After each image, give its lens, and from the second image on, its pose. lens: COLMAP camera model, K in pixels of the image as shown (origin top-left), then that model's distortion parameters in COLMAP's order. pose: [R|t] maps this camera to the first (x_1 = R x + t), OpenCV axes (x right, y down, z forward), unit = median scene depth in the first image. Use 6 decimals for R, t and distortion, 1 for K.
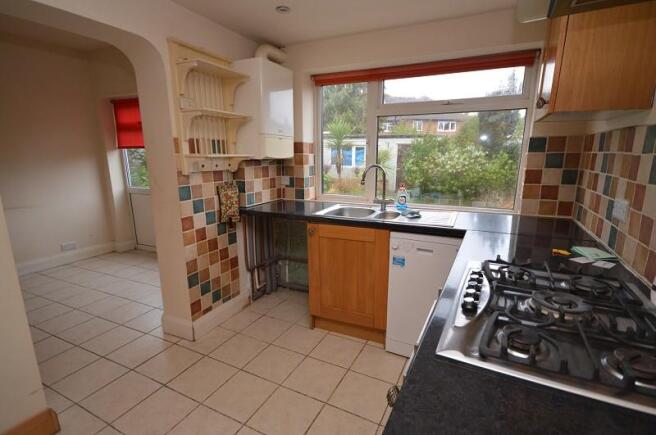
lens RADIAL K [[321.7, 0, 328.0], [0, 321.7, 217.5], [0, 0, 1]] dist [0.000017, -0.000008]
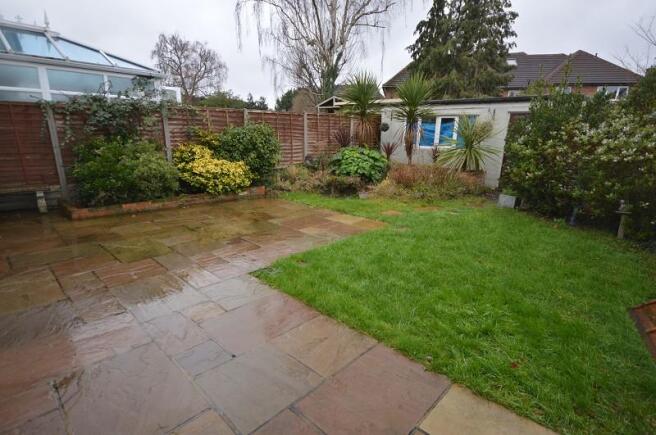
lens RADIAL K [[325.7, 0, 328.0], [0, 325.7, 217.5], [0, 0, 1]] dist [0.000655, 0.000156]
pose [[0.940566, 0.099468, -0.324717, 0.115868], [-0.081776, 0.994347, 0.067721, -0.042717], [0.329618, -0.037142, 0.943384, 0.297139]]
